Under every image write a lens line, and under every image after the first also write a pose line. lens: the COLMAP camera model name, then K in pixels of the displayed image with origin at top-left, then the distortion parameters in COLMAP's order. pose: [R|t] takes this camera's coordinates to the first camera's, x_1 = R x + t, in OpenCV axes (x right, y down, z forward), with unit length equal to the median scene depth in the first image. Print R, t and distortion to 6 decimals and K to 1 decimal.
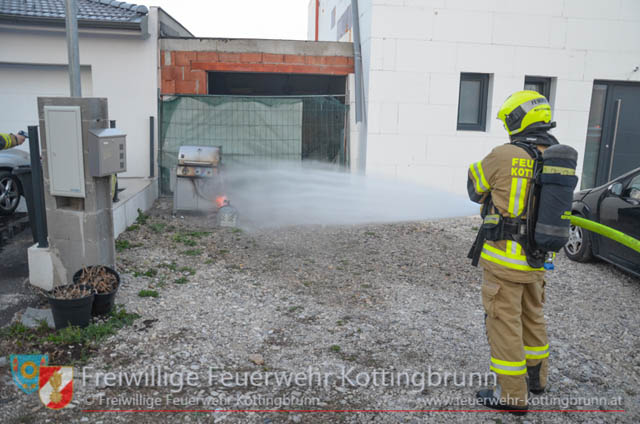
lens RADIAL K [[519.5, 0, 316.2], [0, 519.5, 209.3], [0, 0, 1]] dist [-0.091848, 0.037996]
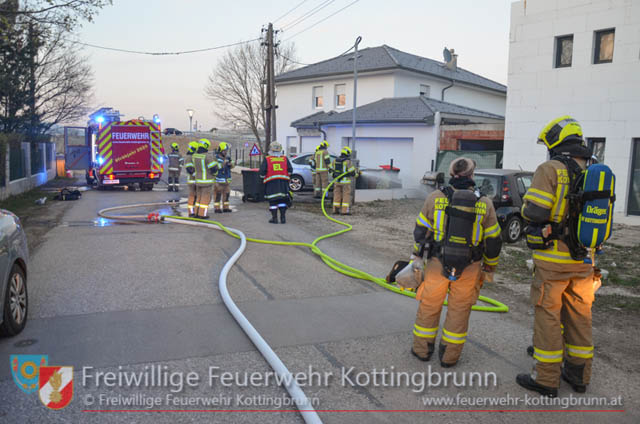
lens RADIAL K [[519.5, 0, 319.2], [0, 519.5, 209.3], [0, 0, 1]] dist [-0.091848, 0.037996]
pose [[0.571813, 0.084794, -0.815990, 1.230889], [-0.183905, 0.982579, -0.026768, 0.176127], [0.799506, 0.165371, 0.577446, -0.636650]]
